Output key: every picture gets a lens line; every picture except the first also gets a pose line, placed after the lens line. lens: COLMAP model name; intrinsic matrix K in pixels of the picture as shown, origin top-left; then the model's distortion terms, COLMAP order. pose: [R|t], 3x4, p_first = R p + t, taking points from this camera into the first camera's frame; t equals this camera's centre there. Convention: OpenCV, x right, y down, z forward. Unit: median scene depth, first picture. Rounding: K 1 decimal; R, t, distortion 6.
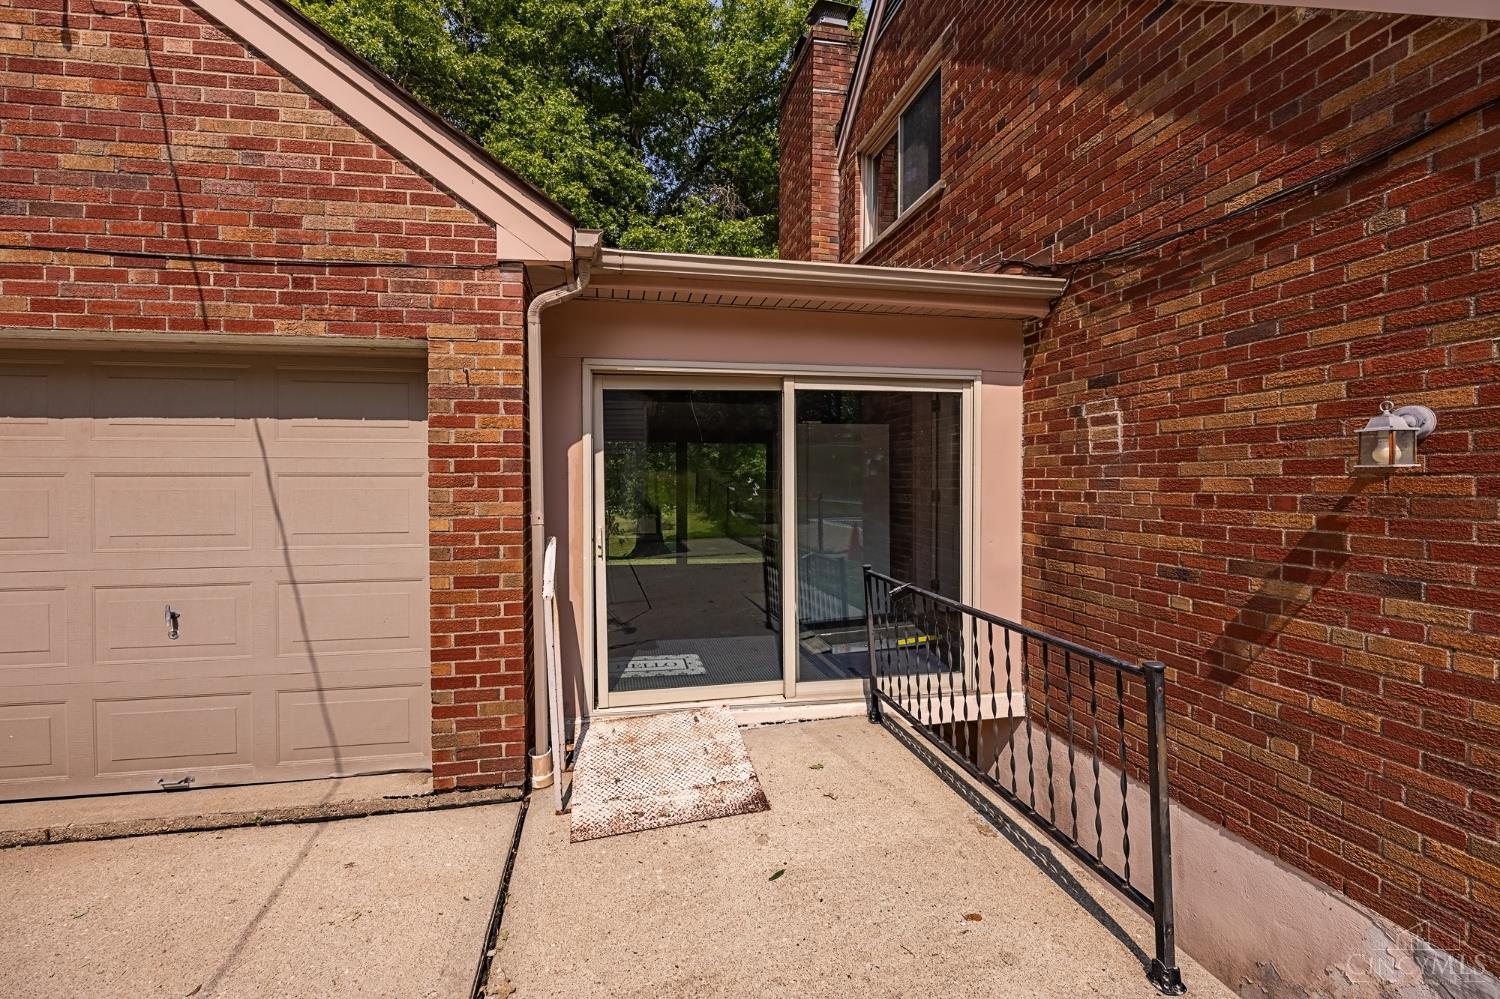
lens RADIAL K [[613.3, 0, 702.8], [0, 613.3, 480.8], [0, 0, 1]] dist [-0.003658, -0.000257]
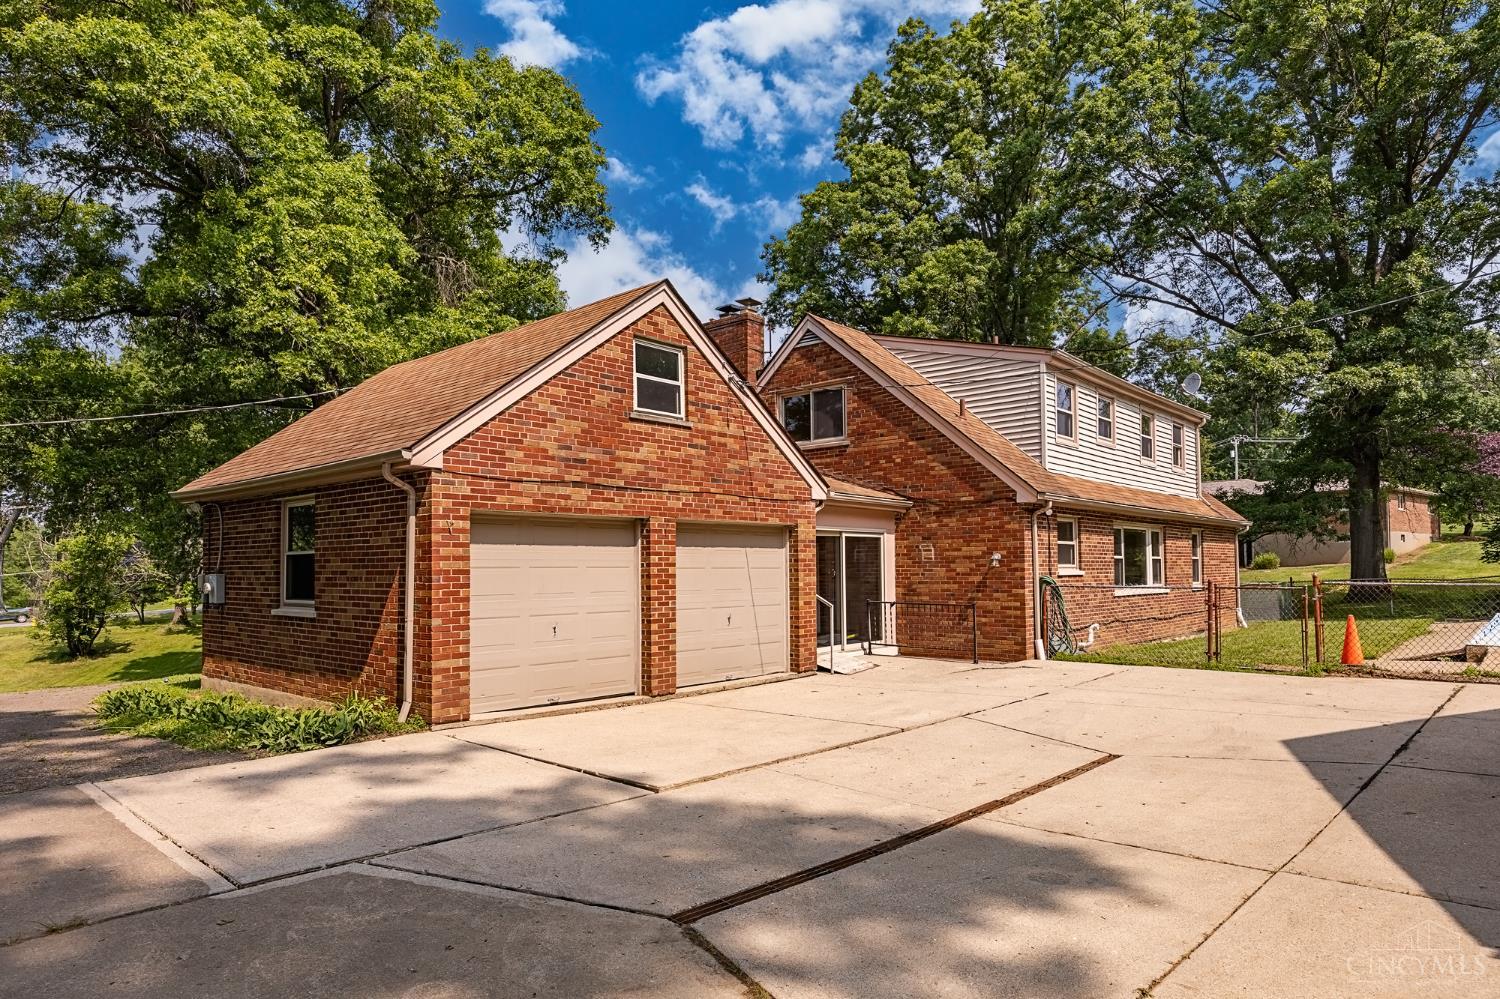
lens RADIAL K [[882.0, 0, 747.8], [0, 882.0, 500.4], [0, 0, 1]] dist [0.000022, 0.000012]
pose [[0.768806, 0.046300, 0.637803, -3.503127], [0.006165, 0.996793, -0.079790, 0.004789], [-0.639452, 0.065275, 0.766055, -2.265065]]
